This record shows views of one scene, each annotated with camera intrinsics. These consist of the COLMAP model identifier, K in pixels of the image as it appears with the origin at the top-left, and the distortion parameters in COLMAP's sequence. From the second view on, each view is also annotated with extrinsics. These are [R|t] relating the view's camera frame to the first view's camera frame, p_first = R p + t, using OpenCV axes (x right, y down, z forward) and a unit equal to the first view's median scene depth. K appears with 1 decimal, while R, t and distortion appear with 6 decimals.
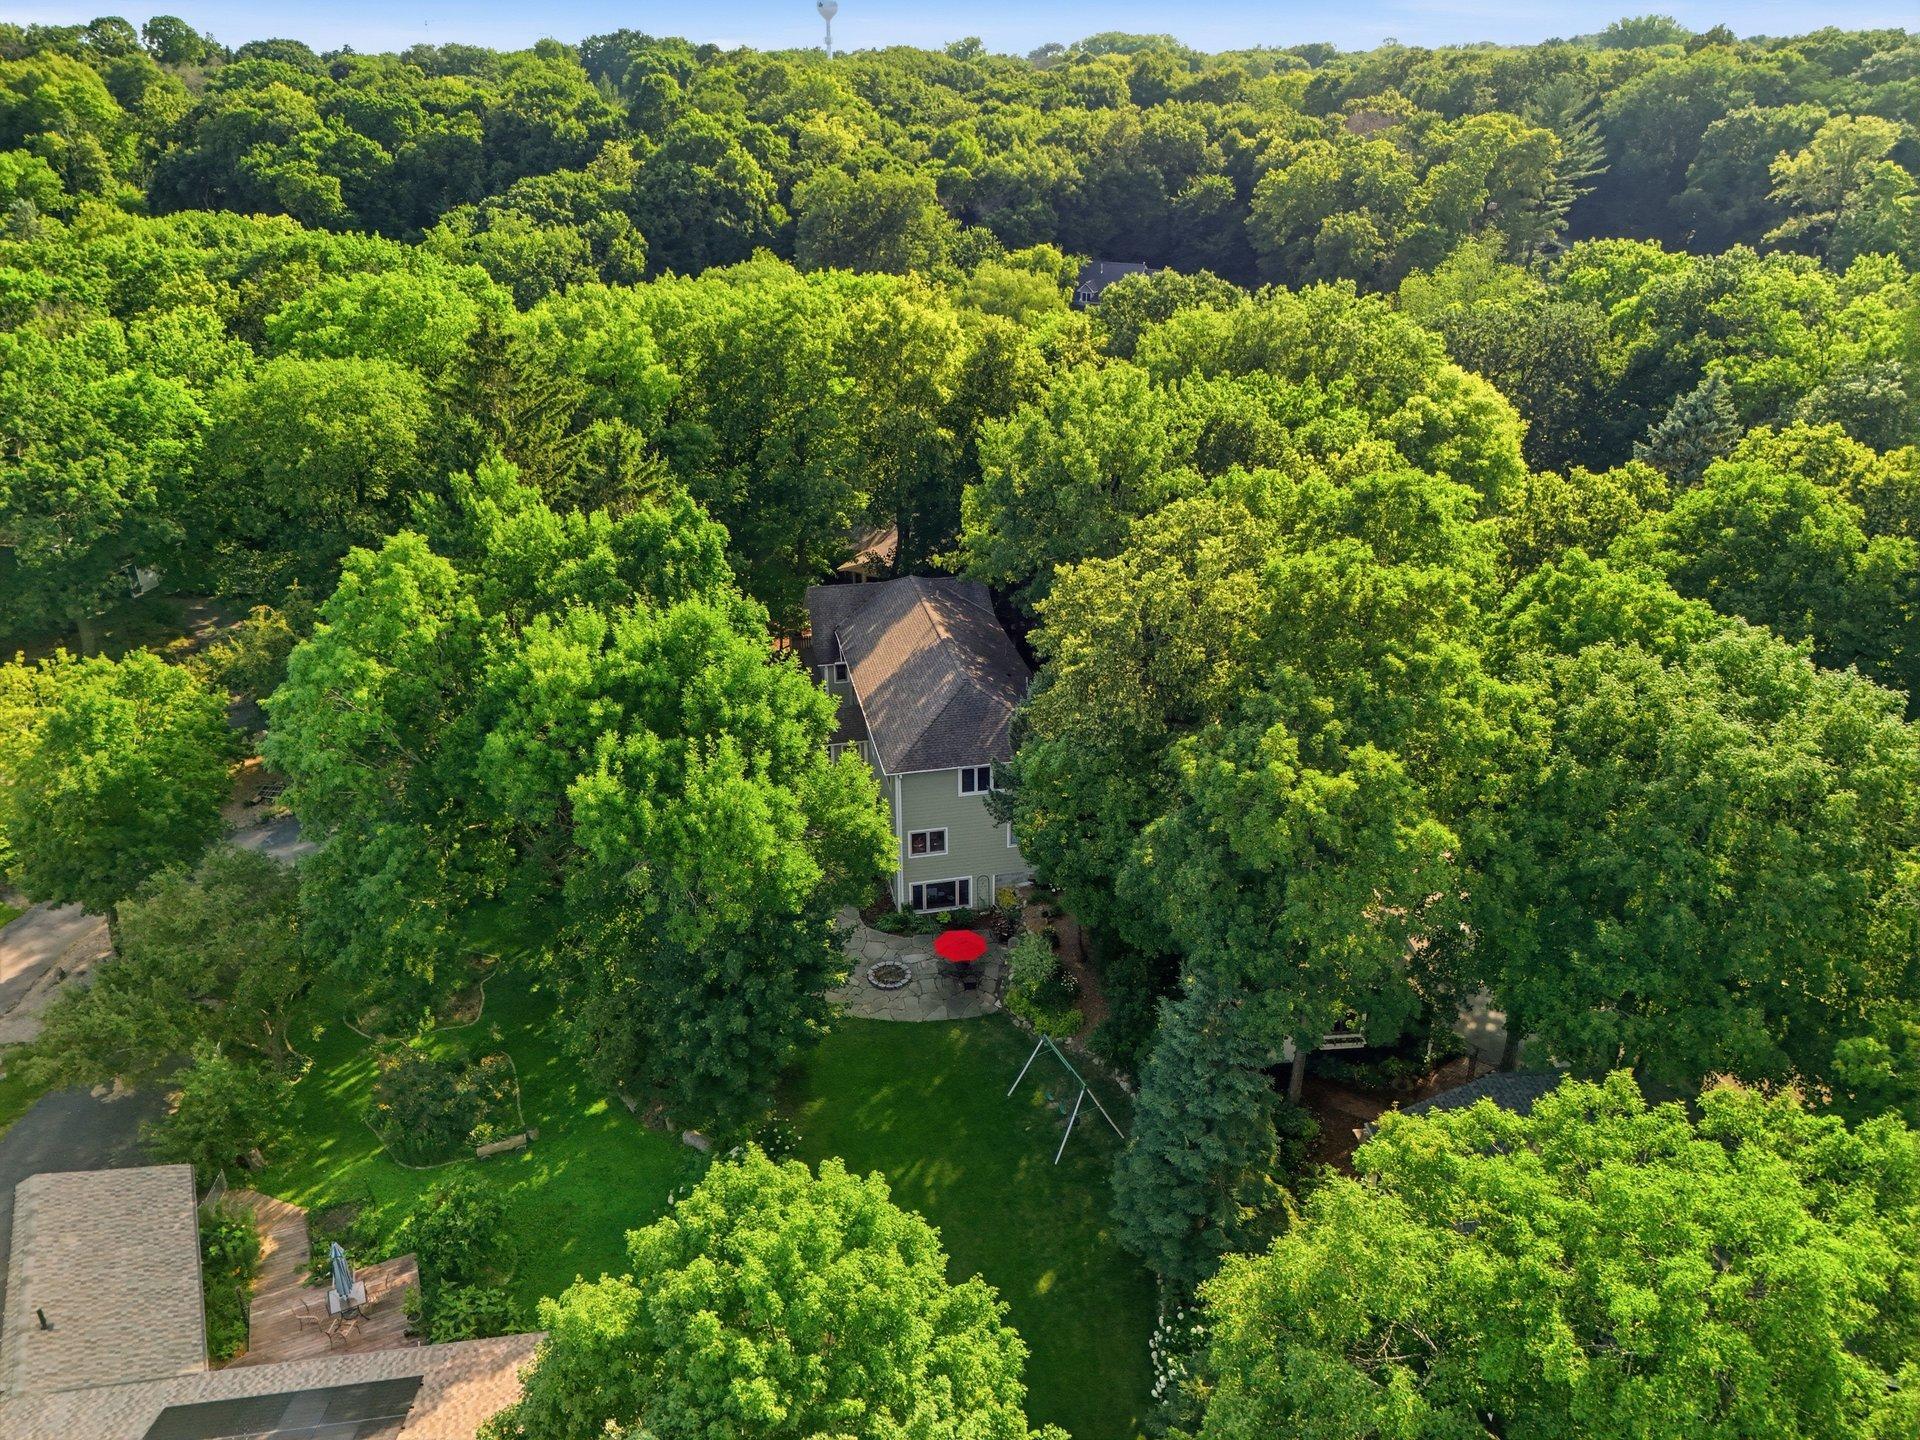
lens RADIAL K [[1410.8, 0, 968.1], [0, 1410.8, 724.3], [0, 0, 1]] dist [0.031279, -0.022115]
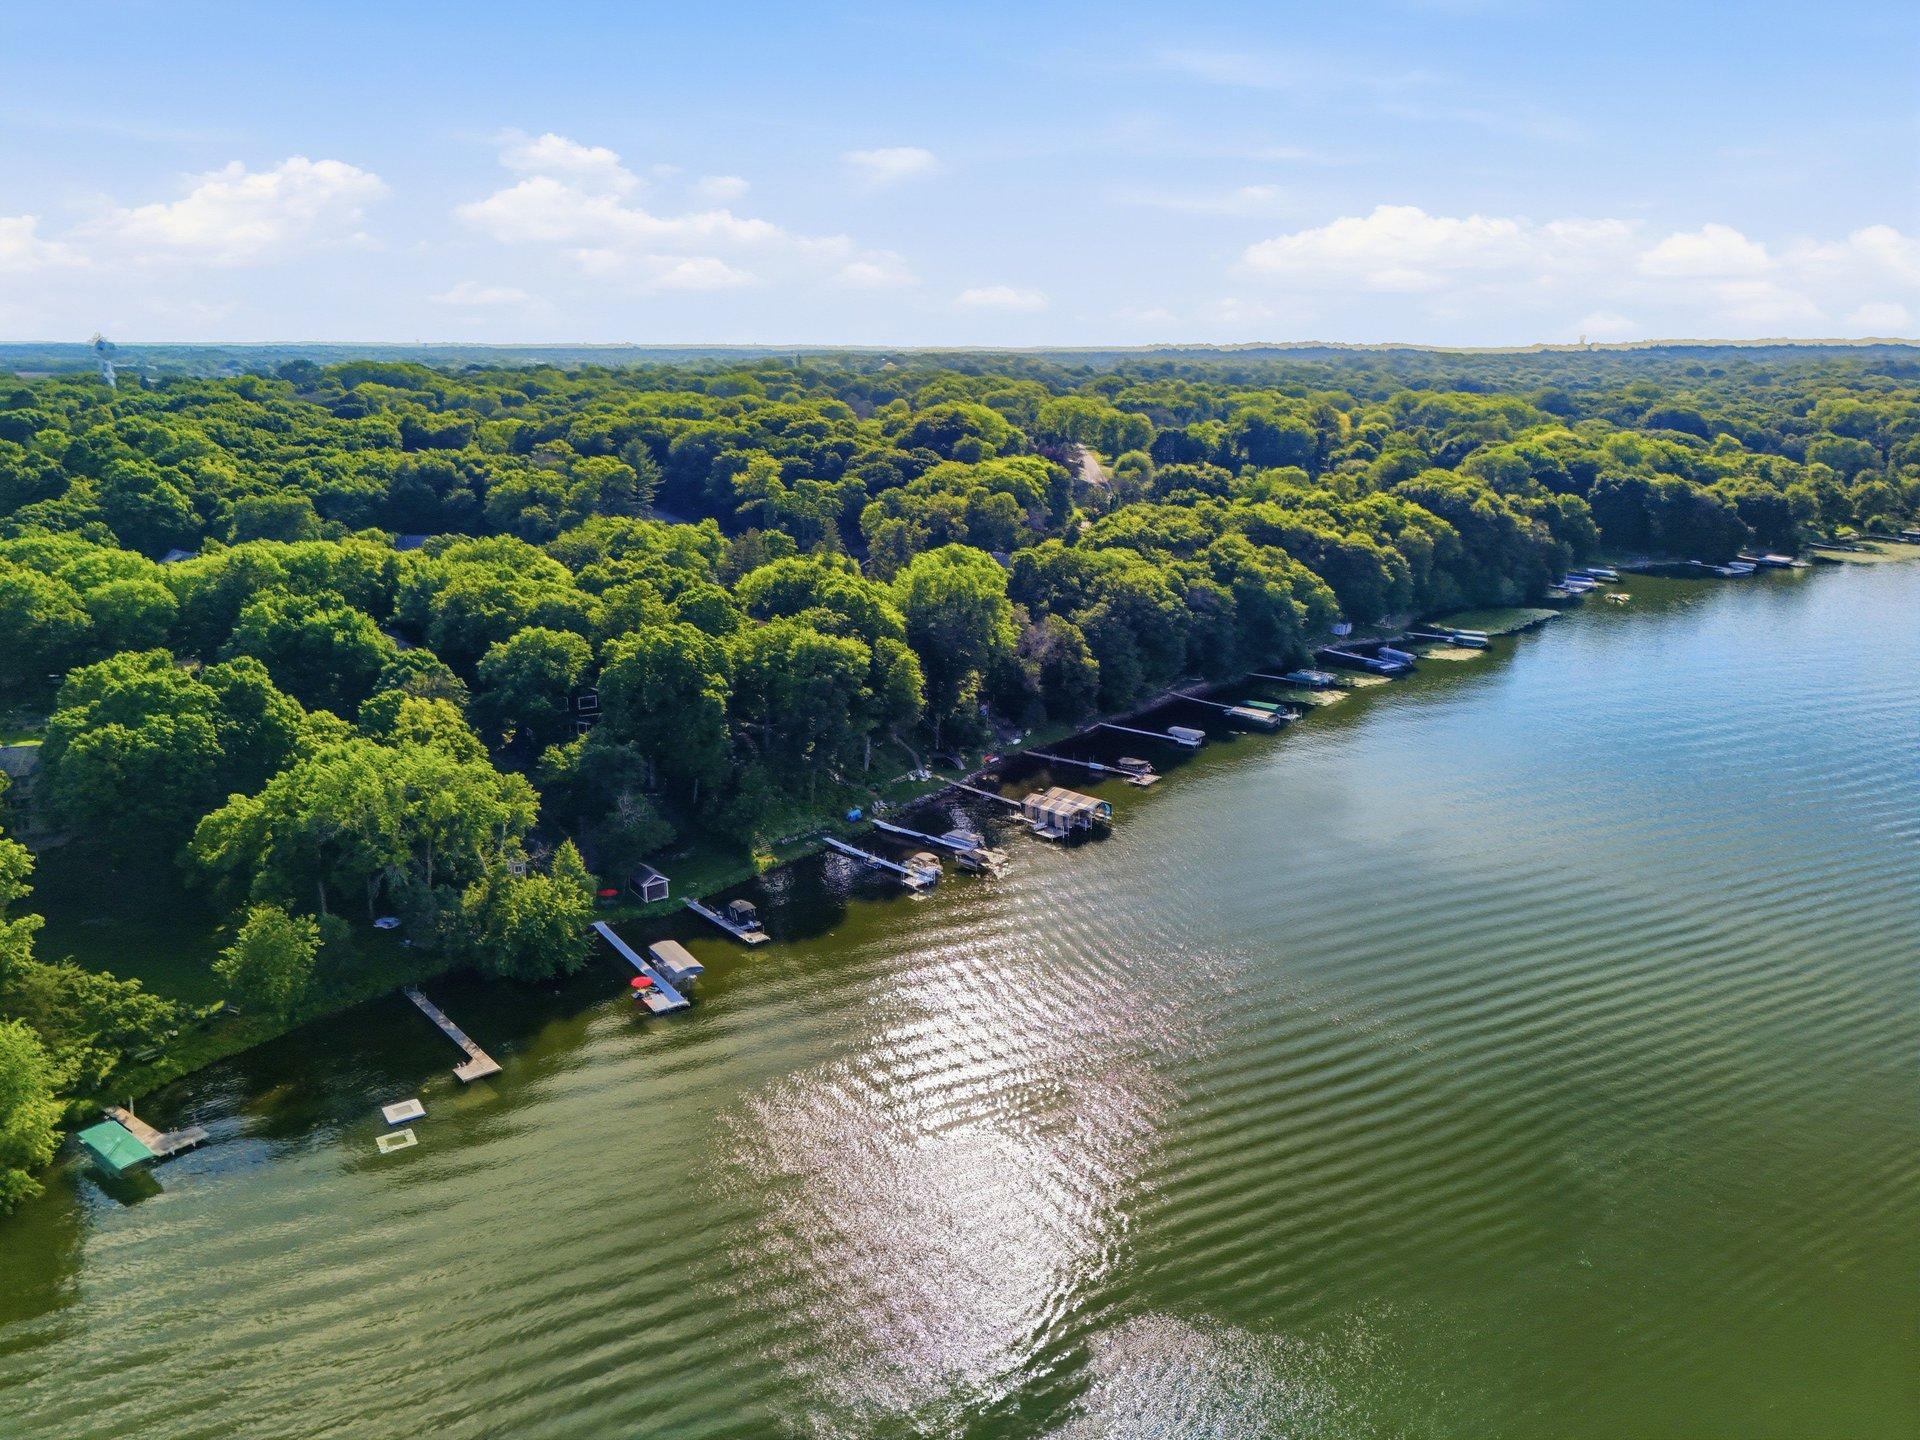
lens RADIAL K [[1410.8, 0, 979.8], [0, 1410.8, 718.2], [0, 0, 1]] dist [0.031279, -0.022115]
pose [[0.877299, -0.110647, 0.467017, -0.131223], [0.194683, 0.971454, -0.135557, 0.286007], [-0.438686, 0.209844, 0.873796, -0.849040]]
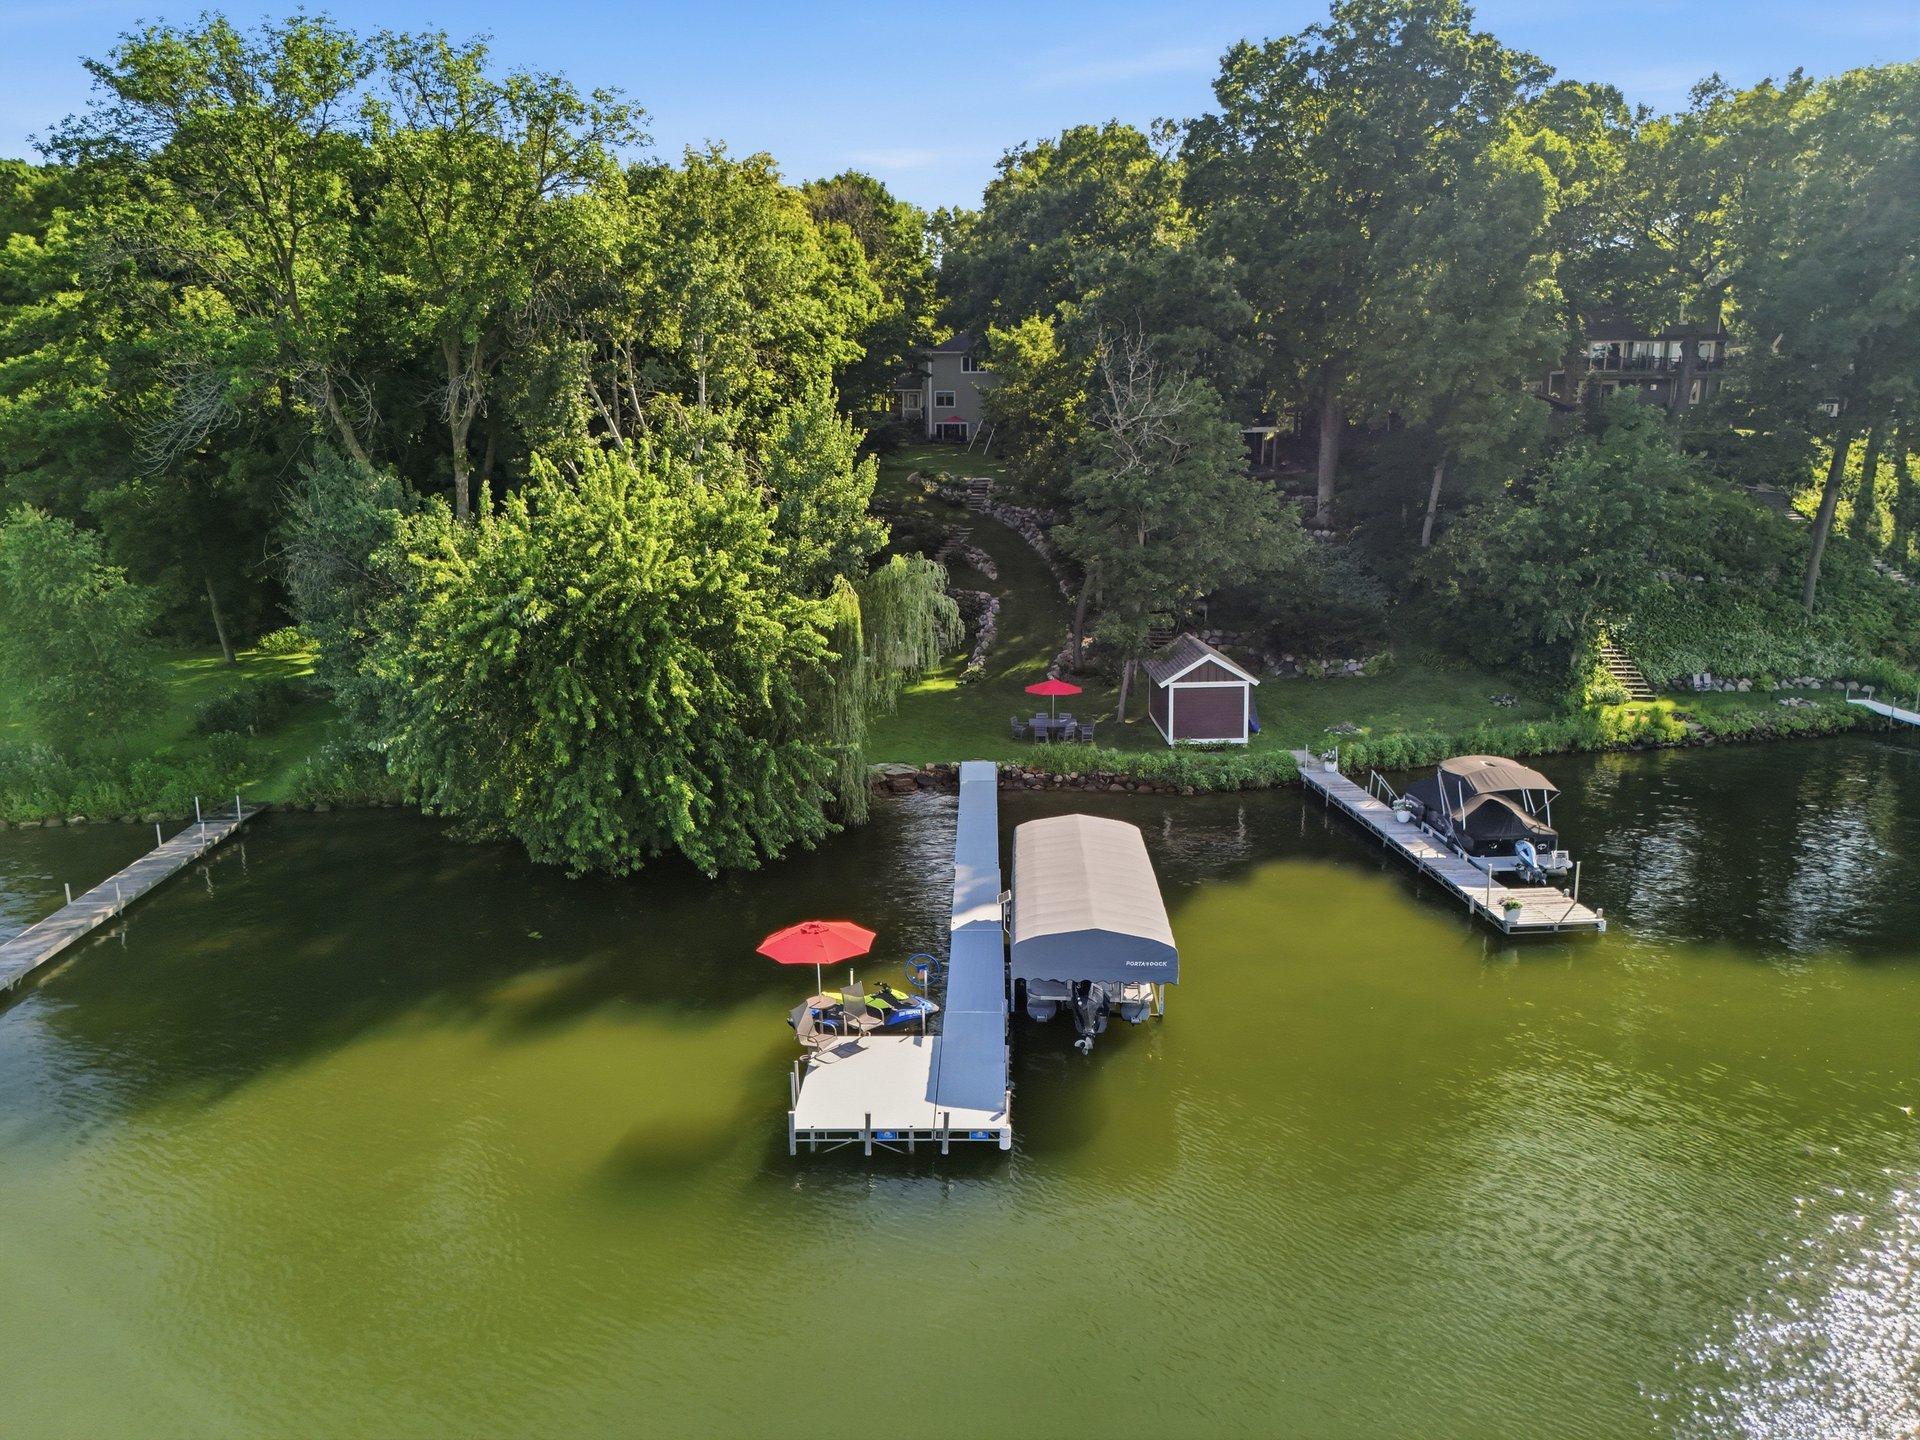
lens RADIAL K [[1410.8, 0, 966.5], [0, 1410.8, 730.6], [0, 0, 1]] dist [0.031279, -0.022115]
pose [[0.993812, 0.026910, -0.107768, 0.068420], [-0.051047, 0.972332, -0.227957, 0.294821], [0.098652, 0.232048, 0.967689, -0.239914]]
